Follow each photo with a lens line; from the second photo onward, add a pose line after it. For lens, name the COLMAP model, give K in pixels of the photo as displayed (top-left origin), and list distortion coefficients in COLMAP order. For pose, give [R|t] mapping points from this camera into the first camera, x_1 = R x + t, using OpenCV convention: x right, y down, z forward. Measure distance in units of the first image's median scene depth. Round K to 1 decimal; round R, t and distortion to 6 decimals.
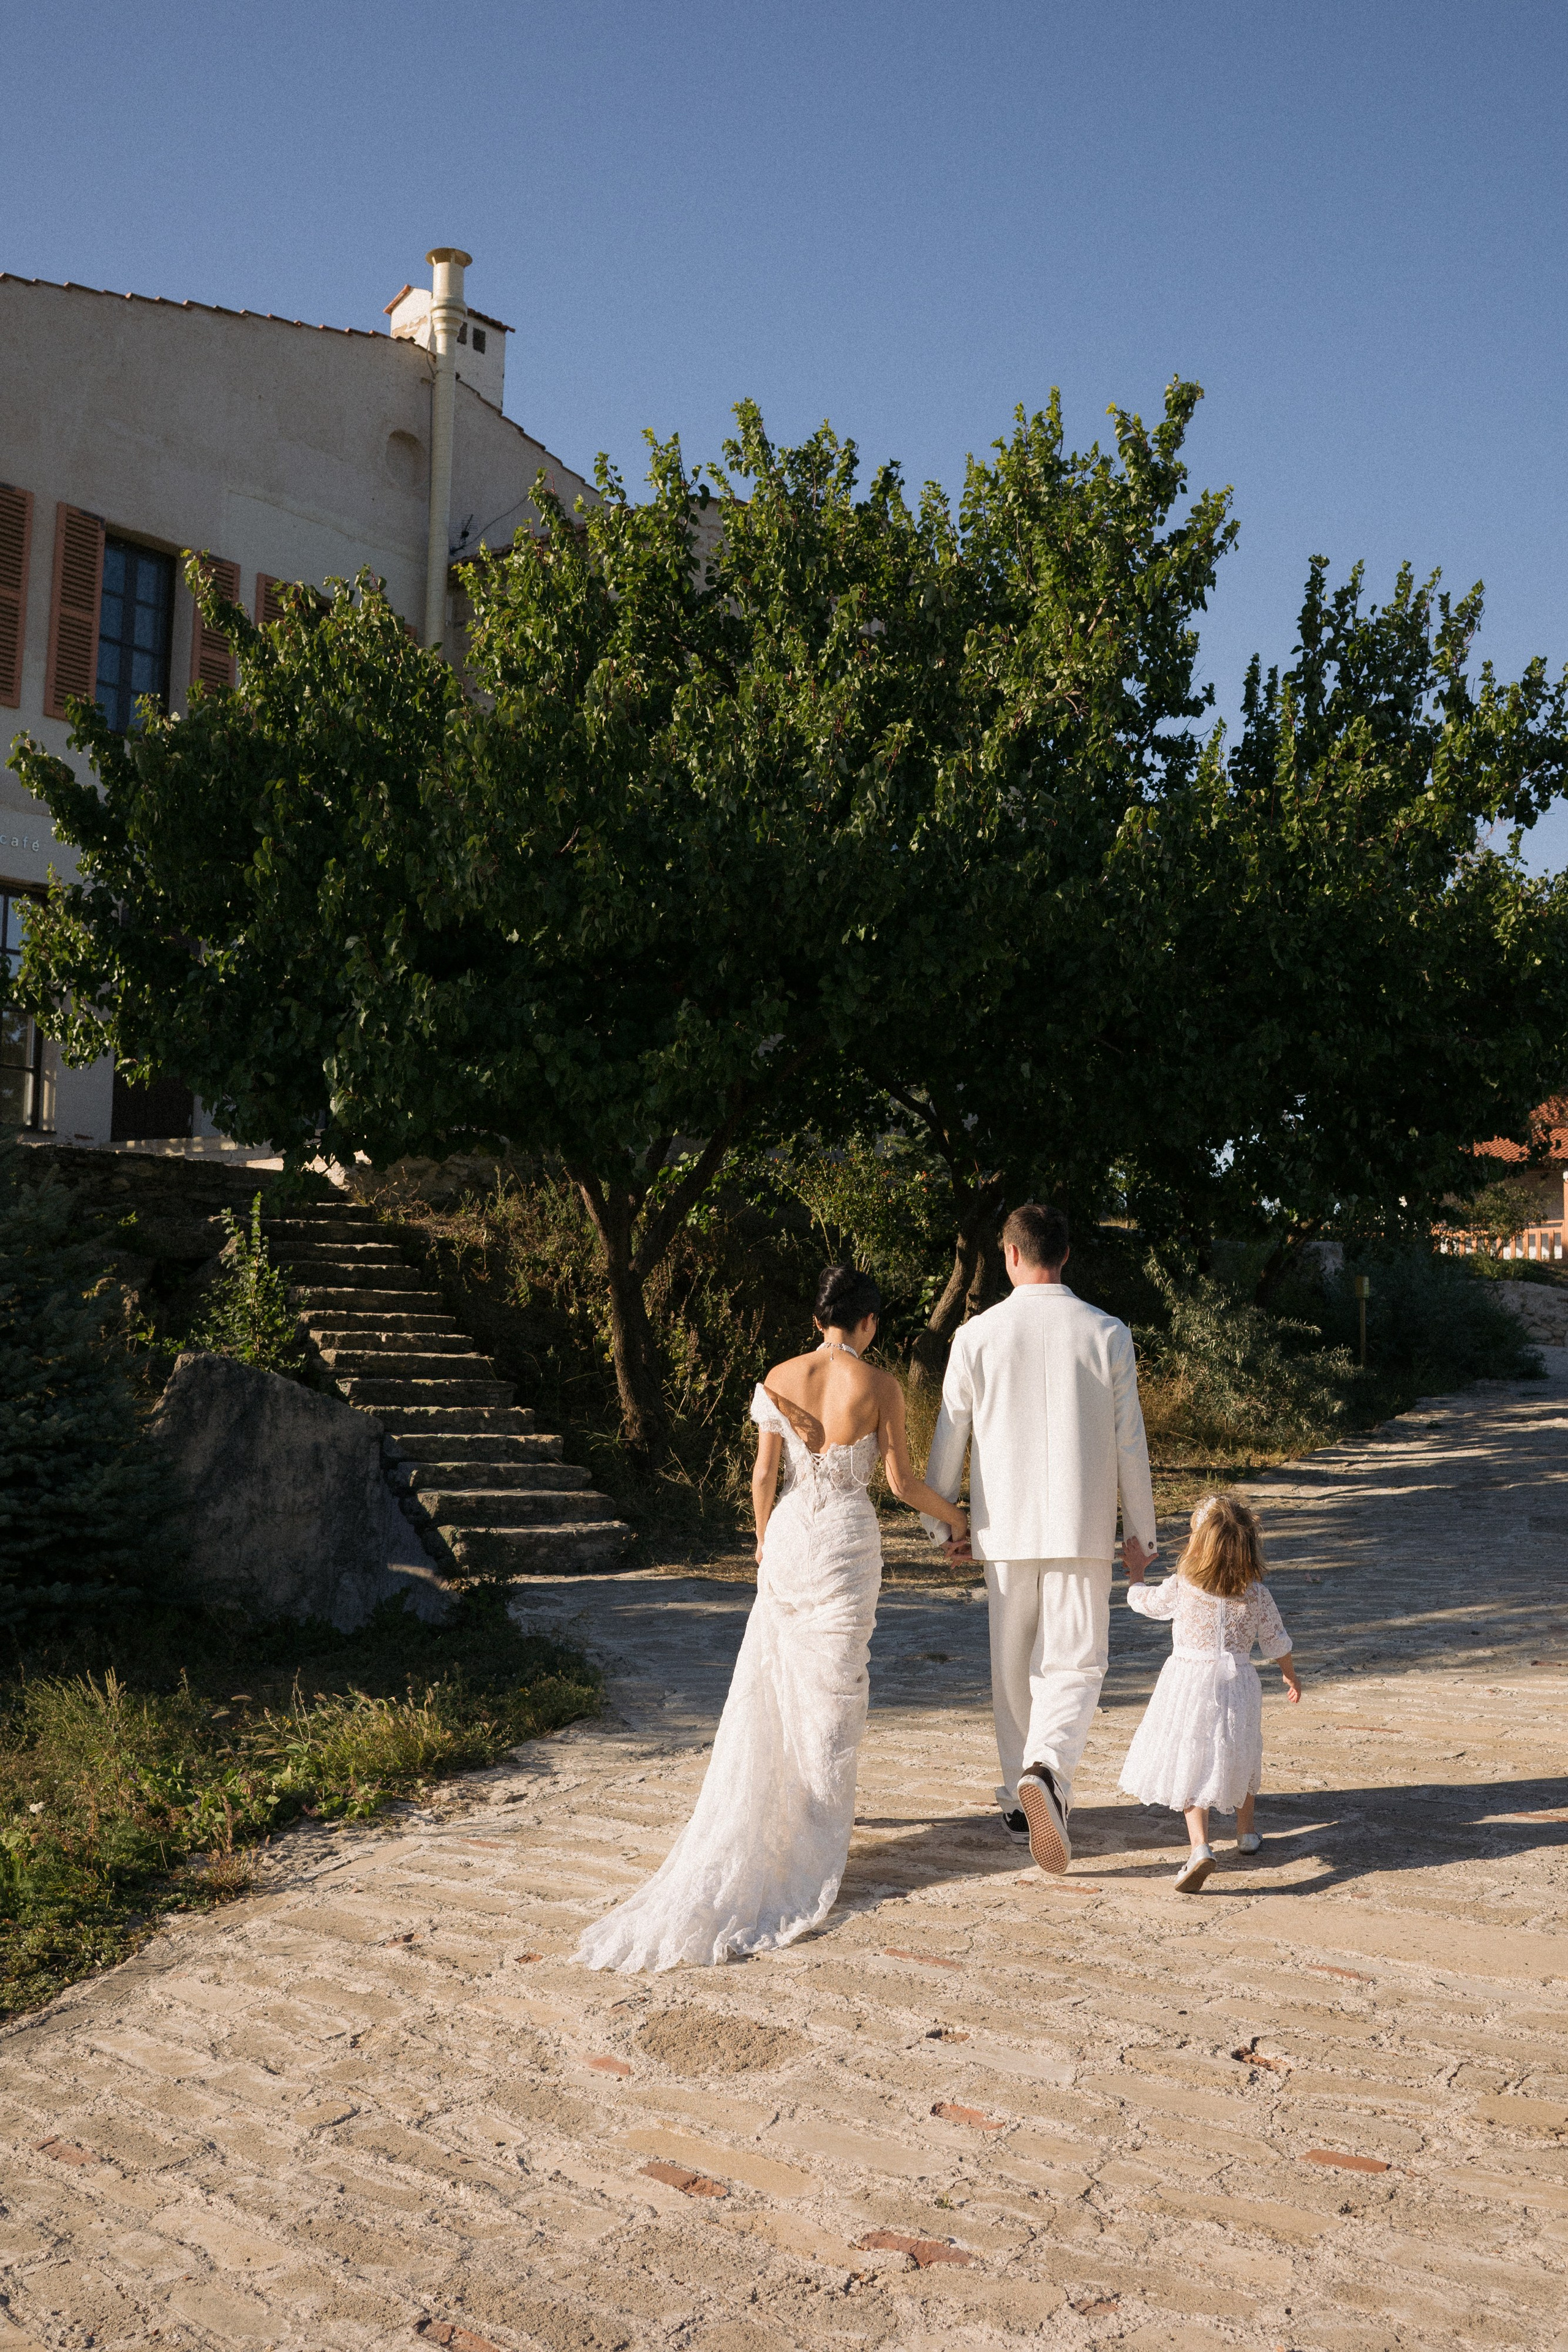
lens RADIAL K [[2655.0, 0, 784.0], [0, 2655.0, 1176.0], [0, 0, 1]] dist [-0.103109, 0.383082]
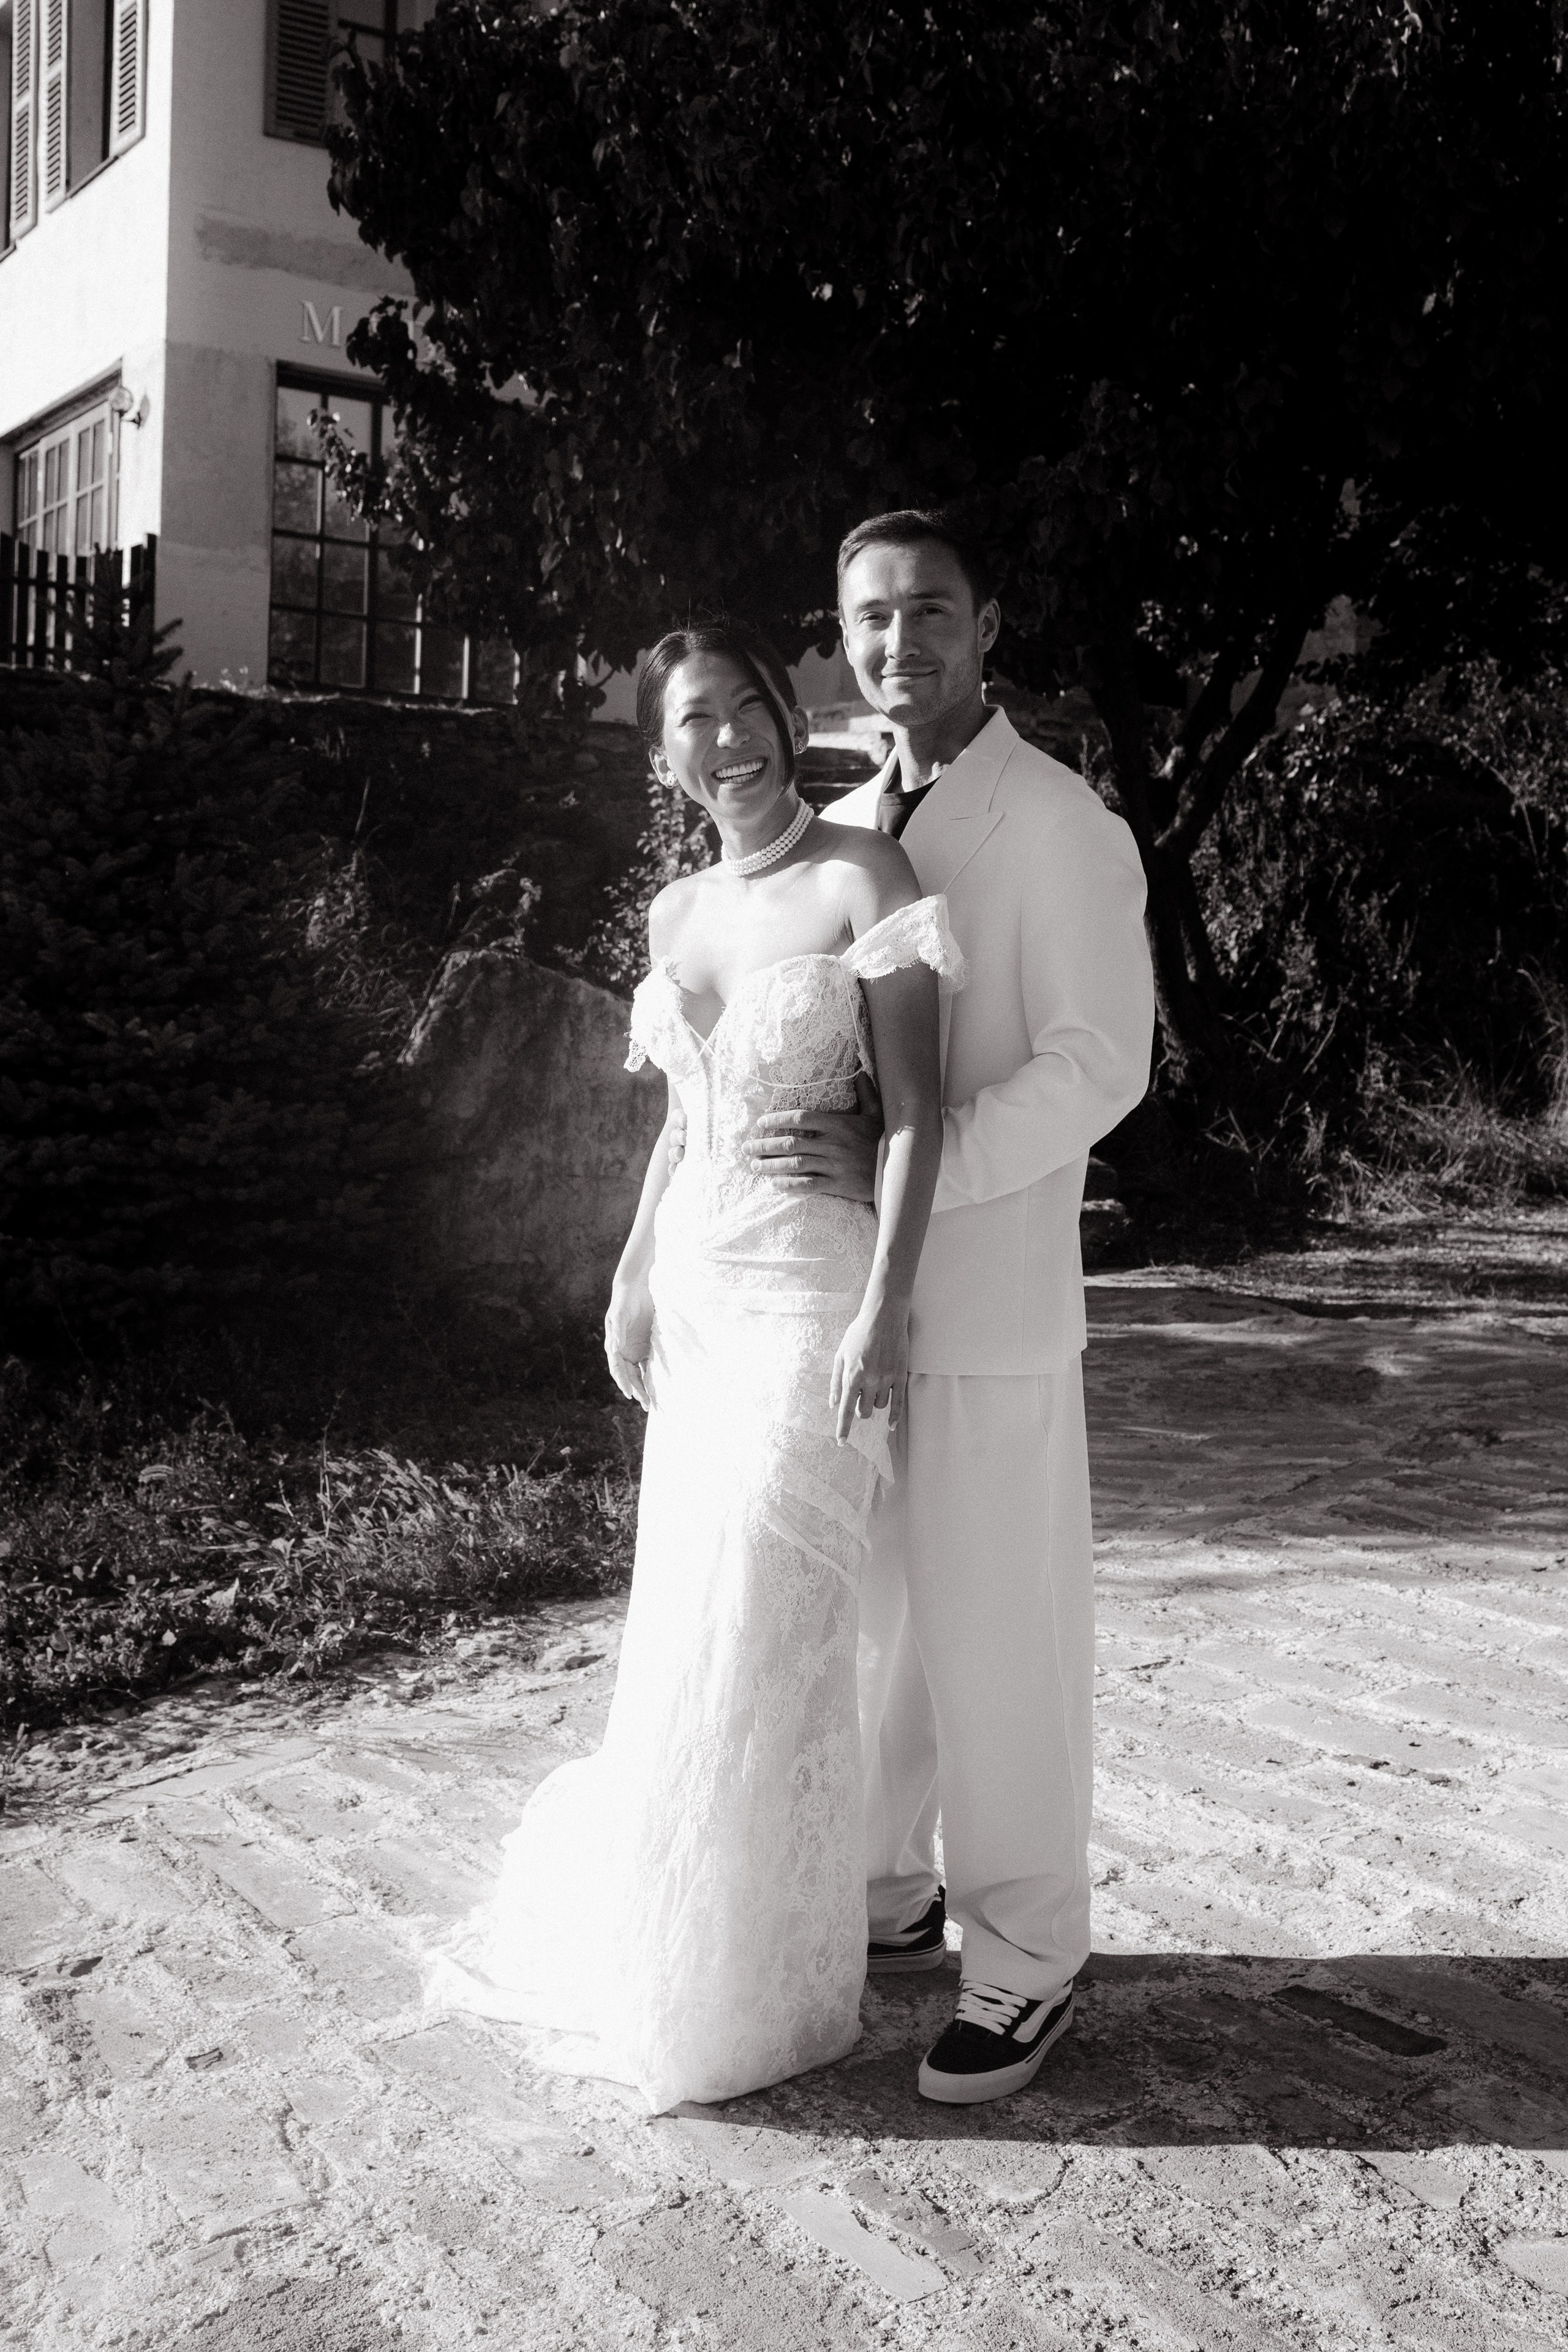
lens RADIAL K [[2655.0, 0, 784.0], [0, 2655.0, 1176.0], [0, 0, 1]] dist [-0.103109, 0.383082]
pose [[0.942919, 0.028805, -0.331774, 0.098578], [0.012449, 0.992507, 0.121550, 0.041219], [0.332789, -0.118742, 0.935495, 0.346761]]
